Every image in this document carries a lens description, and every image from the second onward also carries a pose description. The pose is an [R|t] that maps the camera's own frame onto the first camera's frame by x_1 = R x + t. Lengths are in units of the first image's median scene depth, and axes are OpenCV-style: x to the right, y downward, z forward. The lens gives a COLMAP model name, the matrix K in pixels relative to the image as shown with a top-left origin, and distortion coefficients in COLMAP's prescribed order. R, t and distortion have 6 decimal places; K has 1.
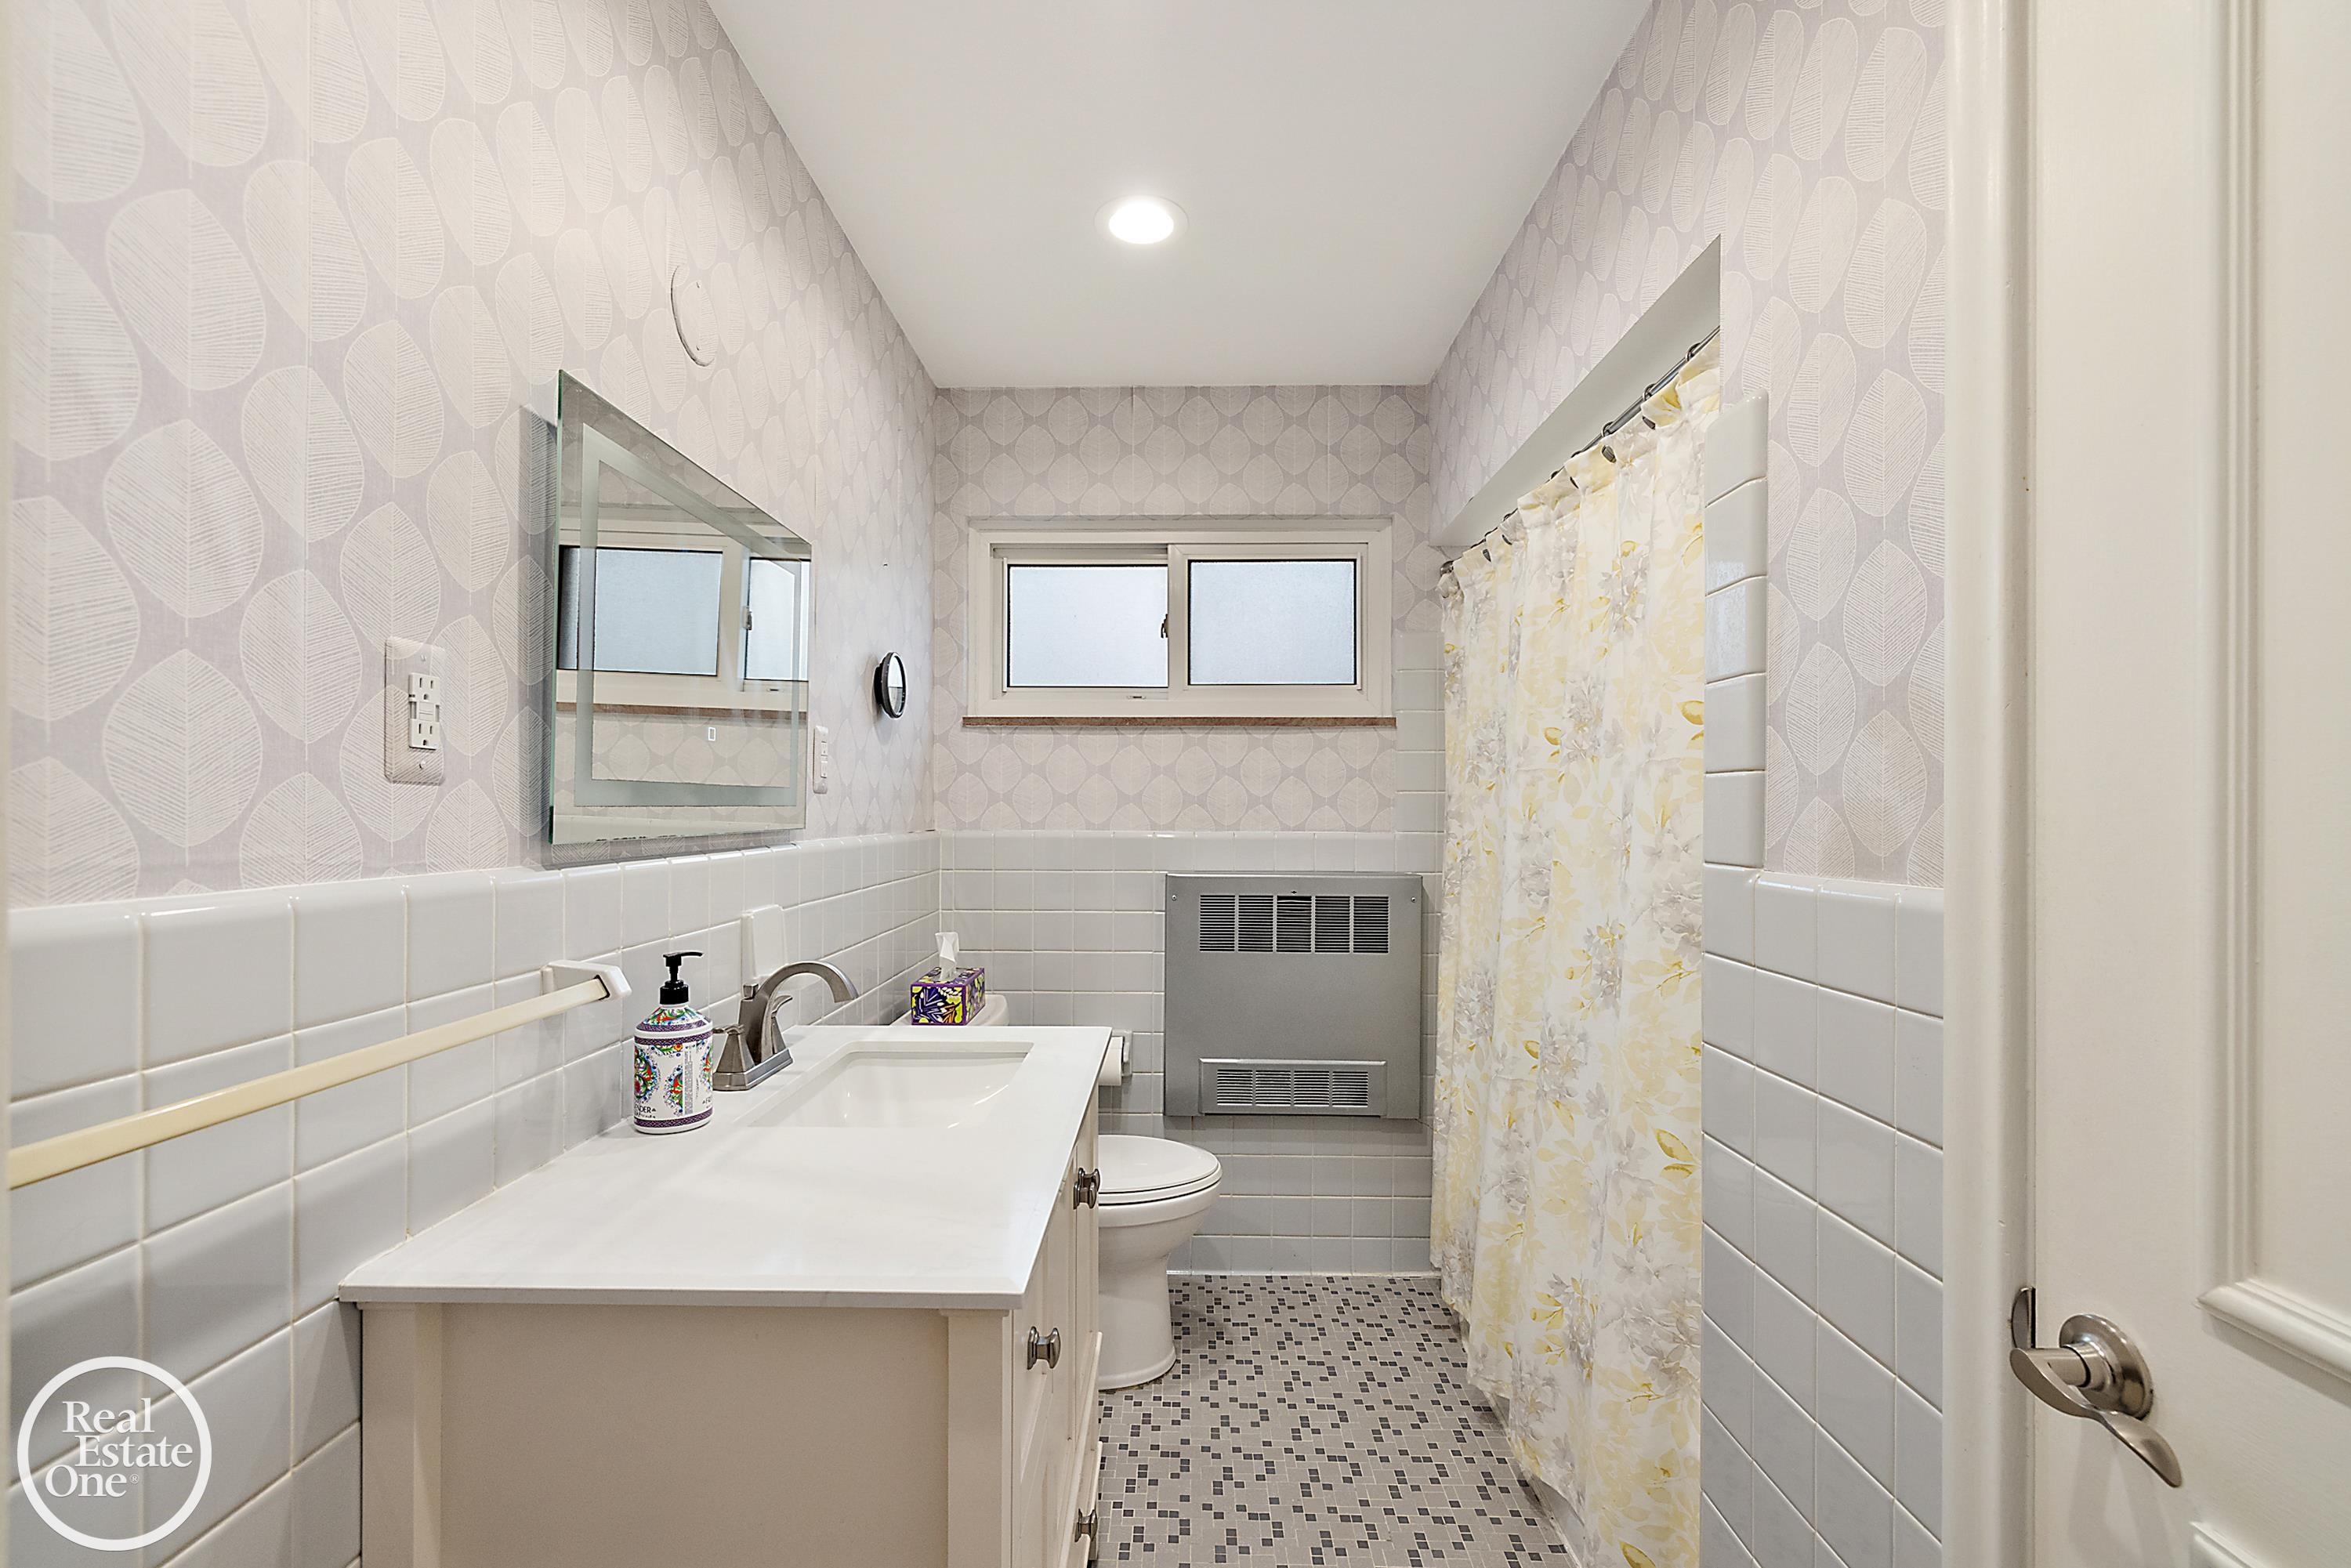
lens RADIAL K [[1001.2, 0, 1191.8], [0, 1001.2, 806.4], [0, 0, 1]] dist [0.001450, 0.000081]
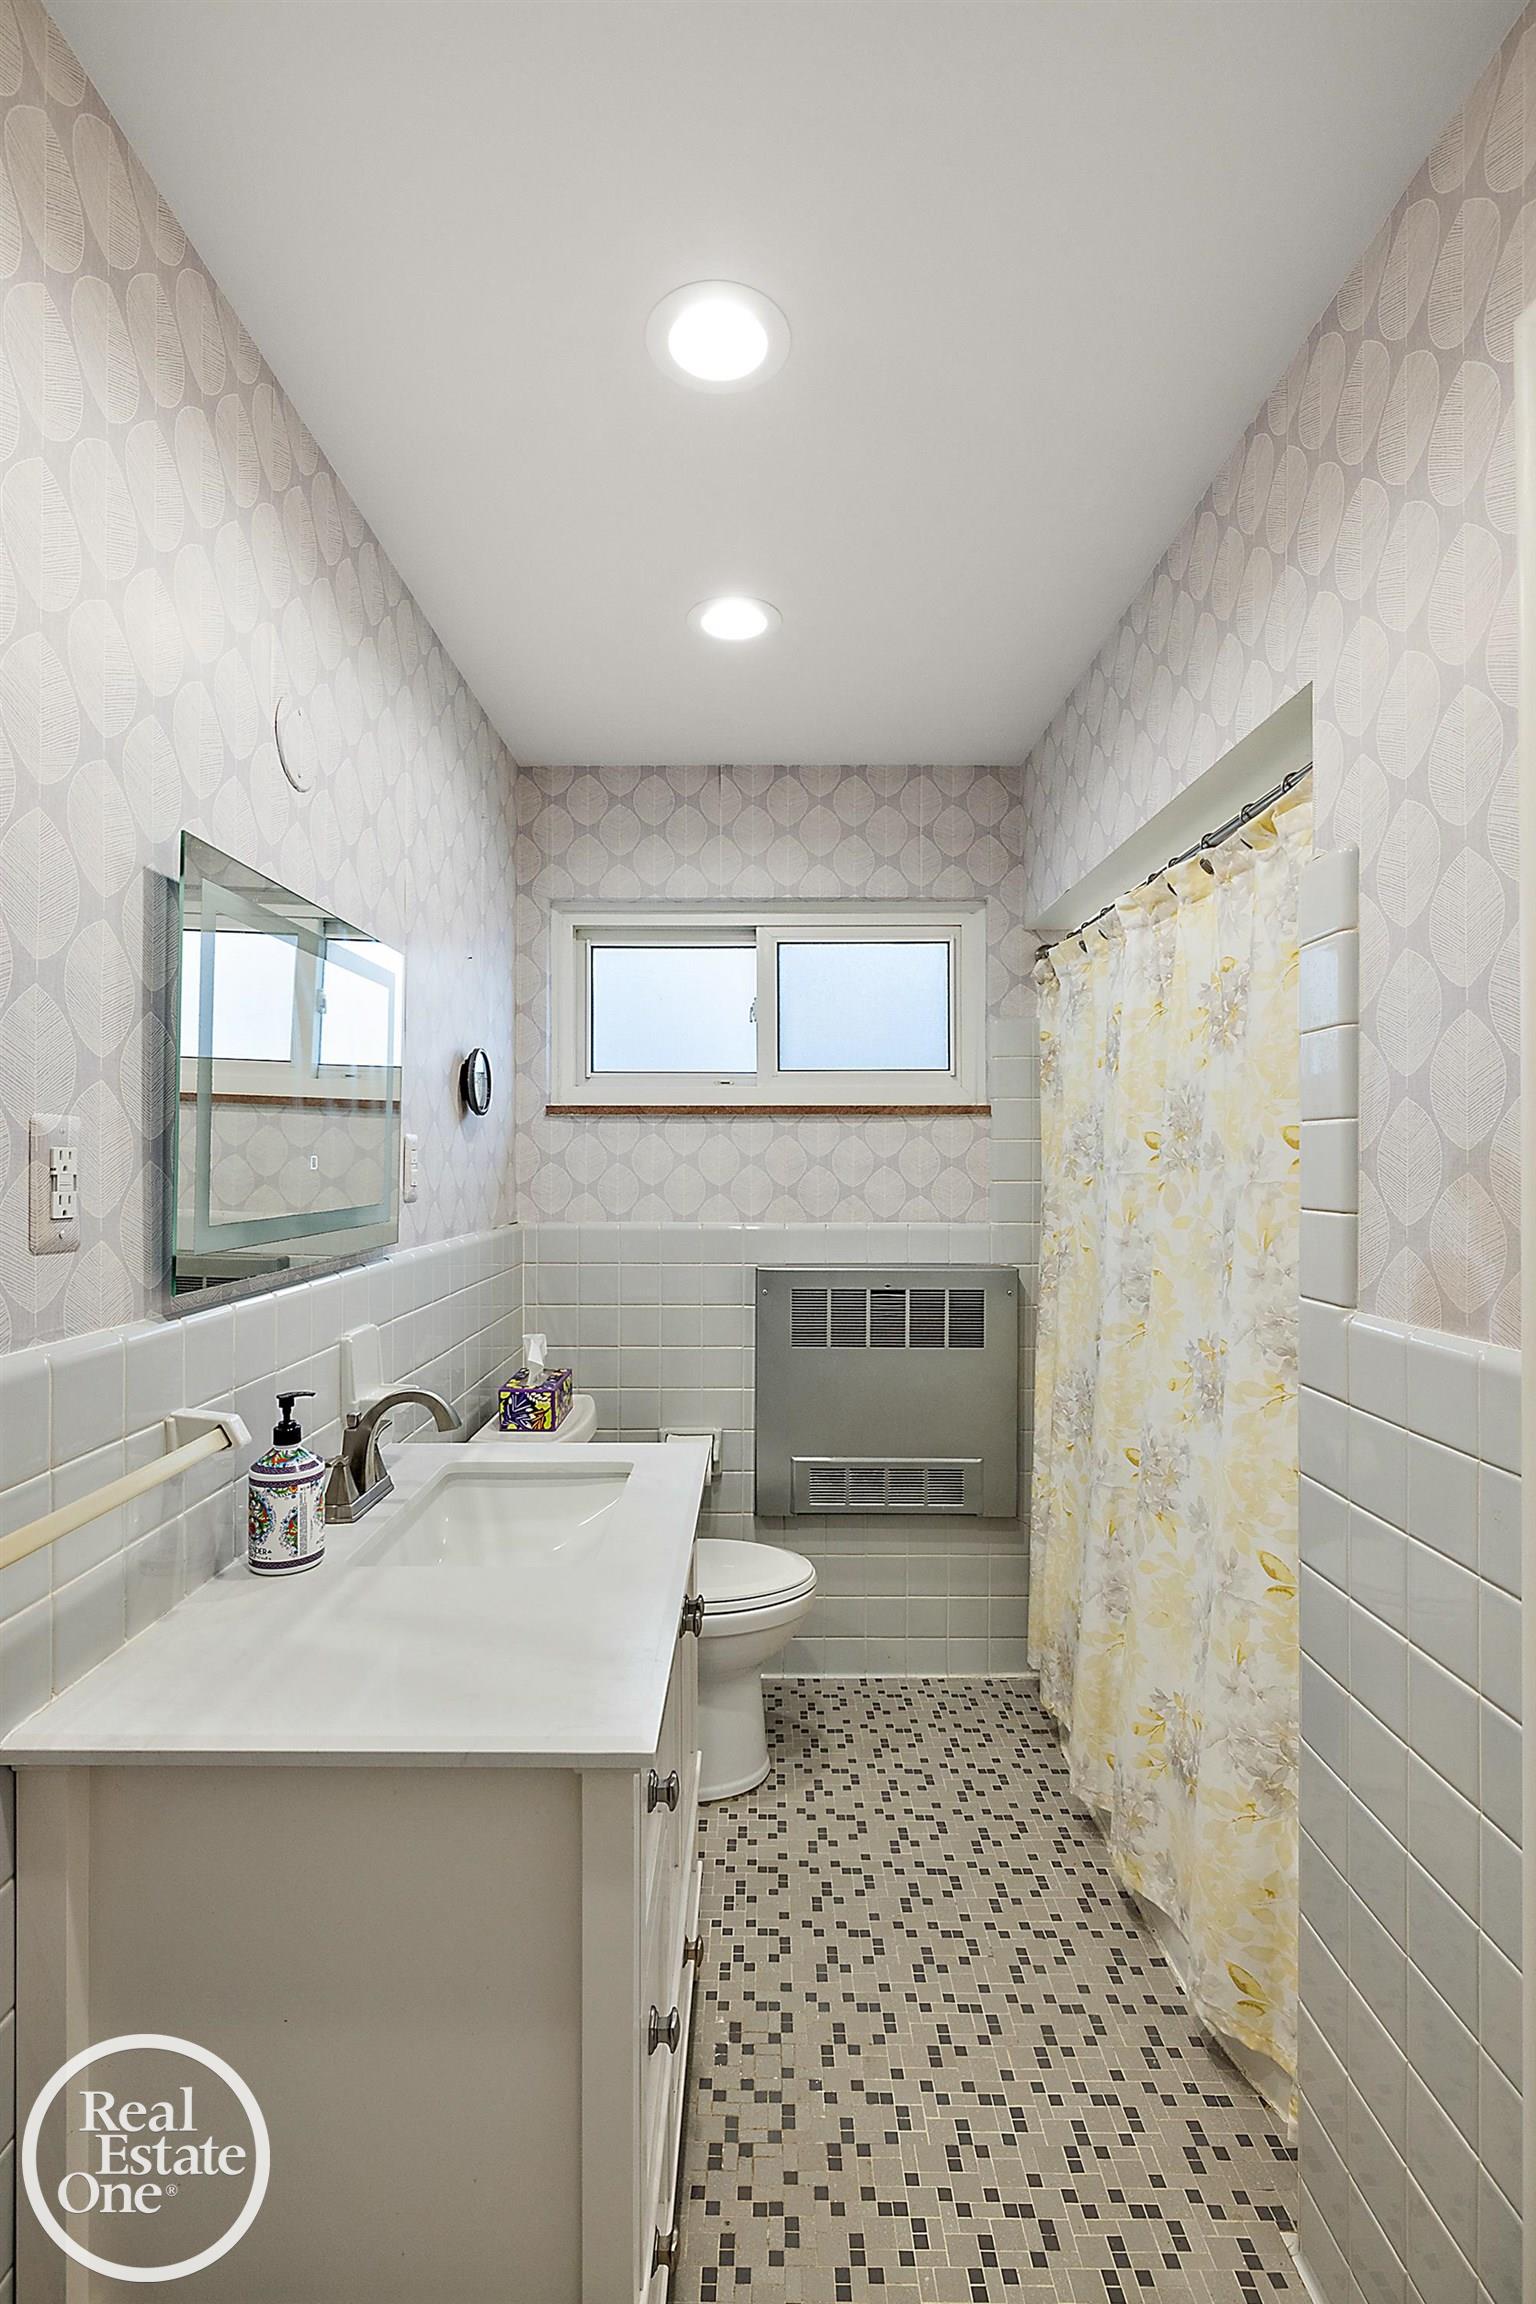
lens RADIAL K [[1062.7, 0, 786.3], [0, 1062.7, 1154.1], [0, 0, 1]] dist [-0.005234, 0.001882]
pose [[0.999846, -0.002924, 0.017298, -0.021262], [0.002982, 0.999990, -0.003370, -0.058732], [-0.017288, 0.003421, 0.999845, -0.050151]]
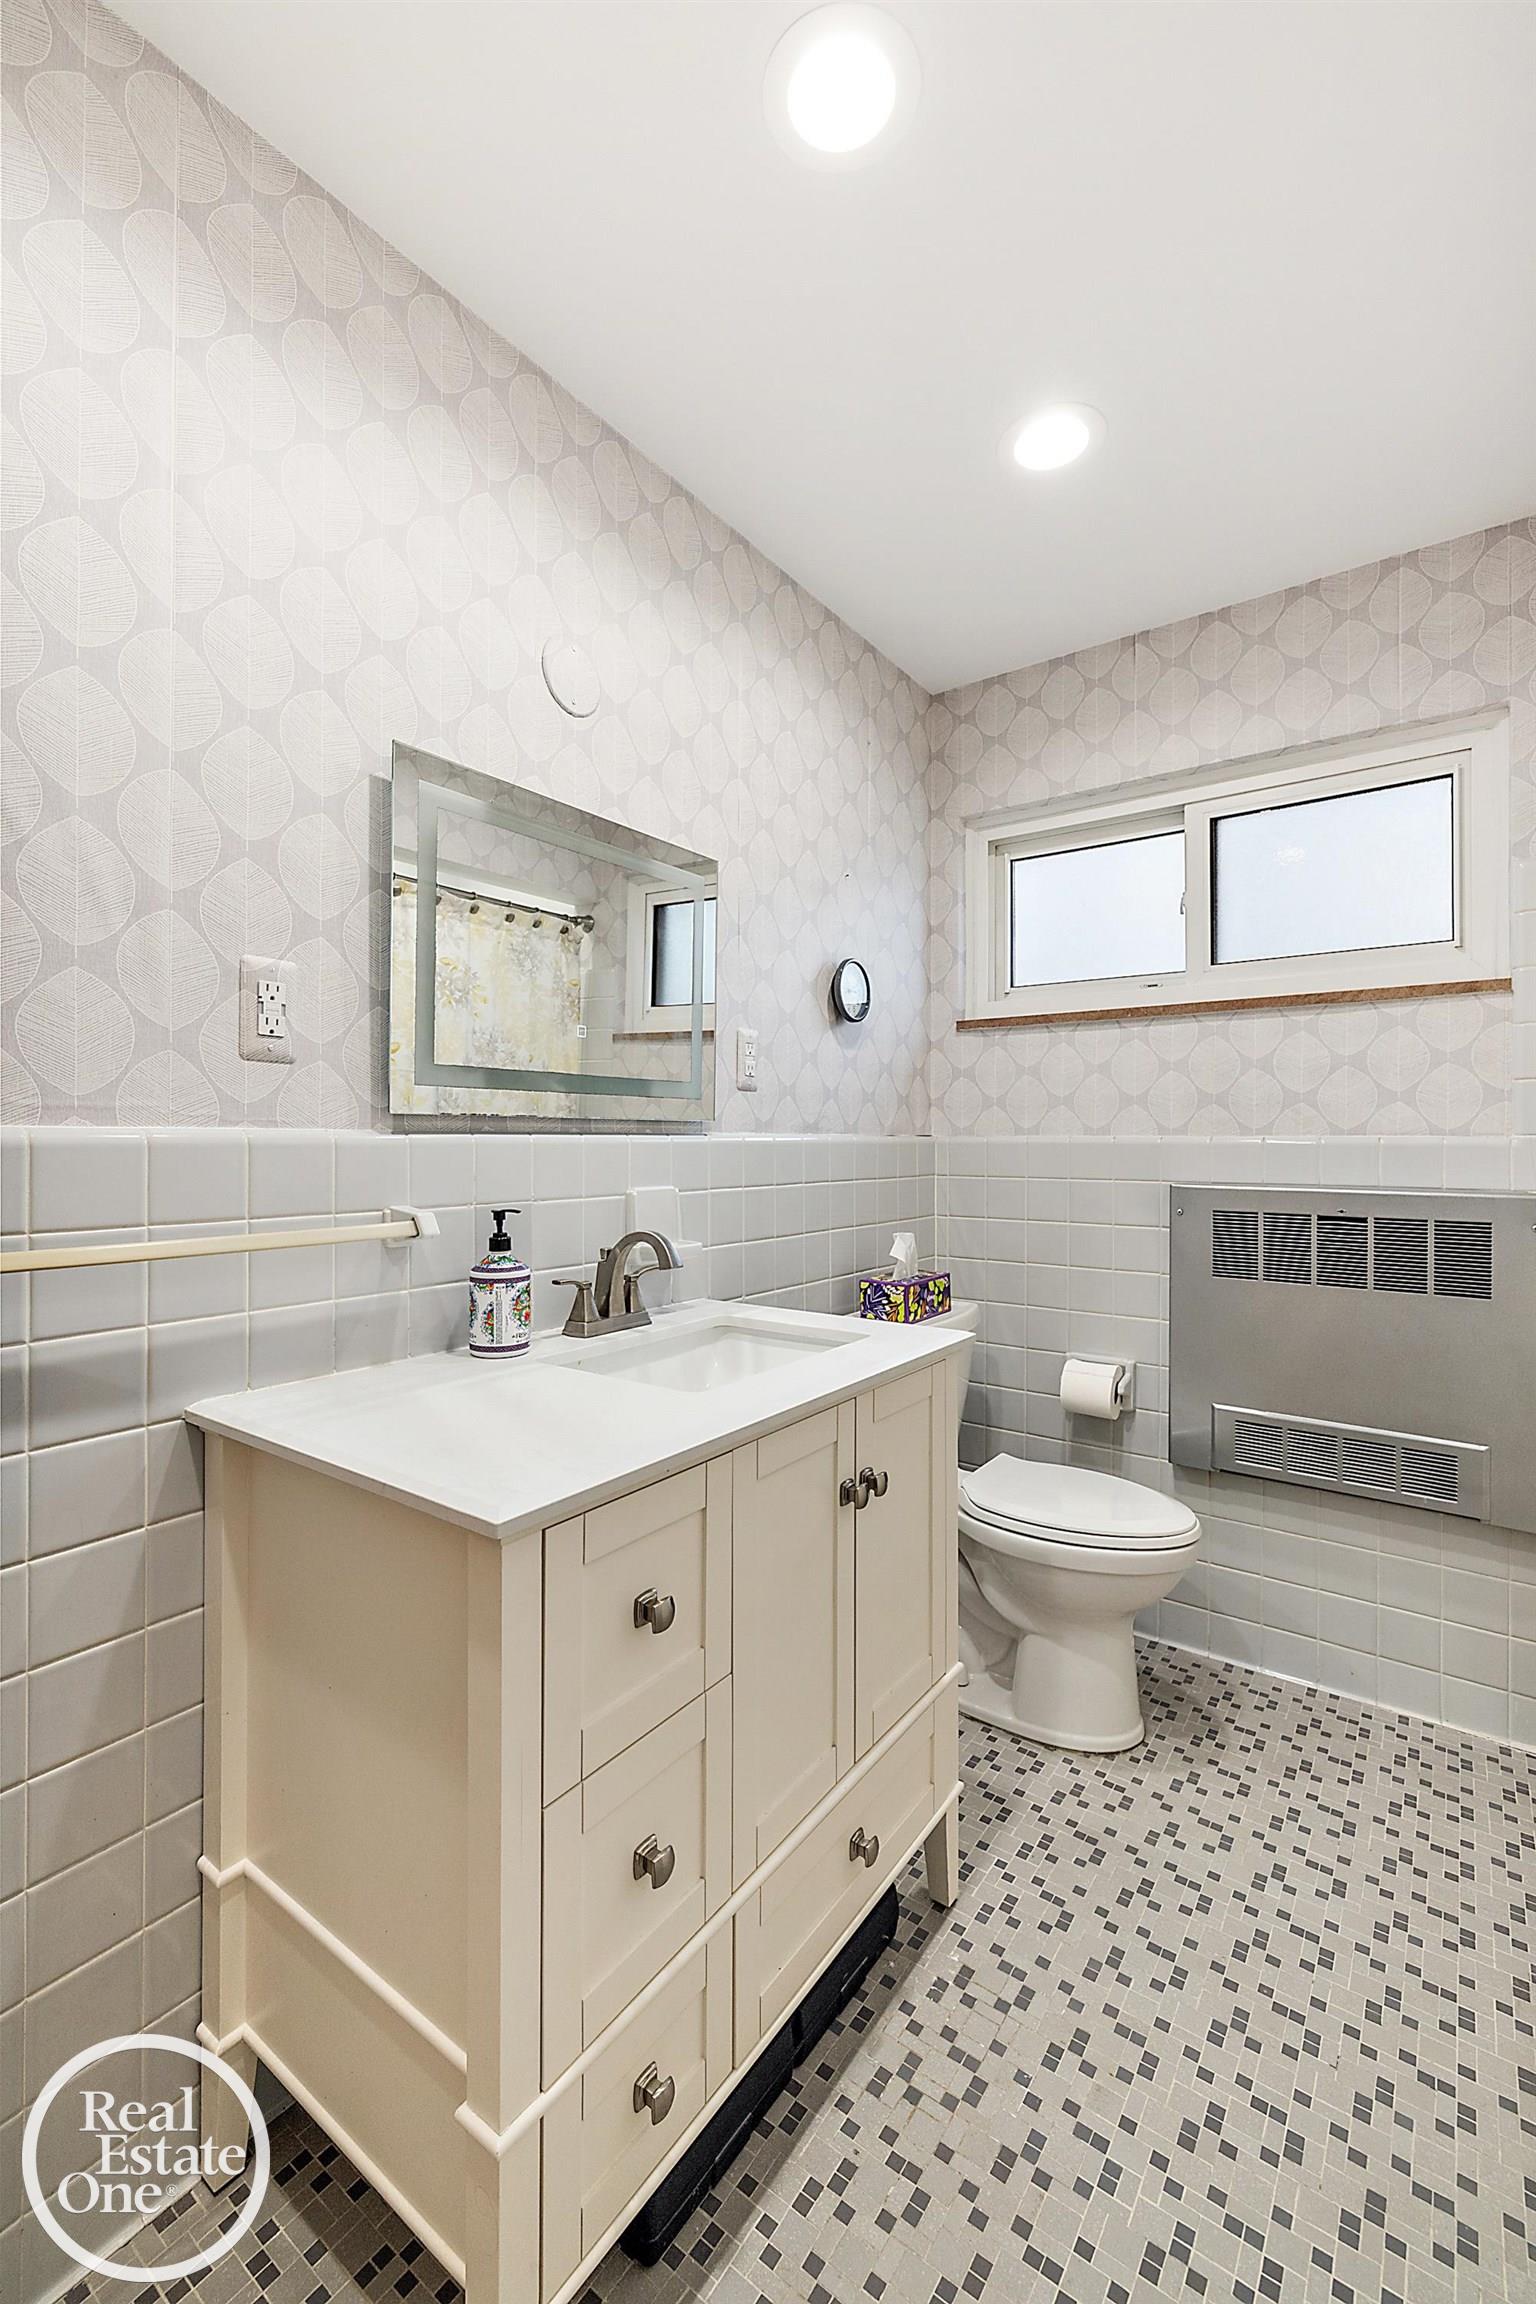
lens RADIAL K [[981.2, 0, 751.9], [0, 981.2, 1137.1], [0, 0, 1]] dist [0.001450, 0.000081]
pose [[0.808944, -0.004826, -0.587865, 0.271513], [0.003274, 0.999988, -0.003704, 0.043157], [0.587876, 0.001071, 0.808950, 0.150685]]
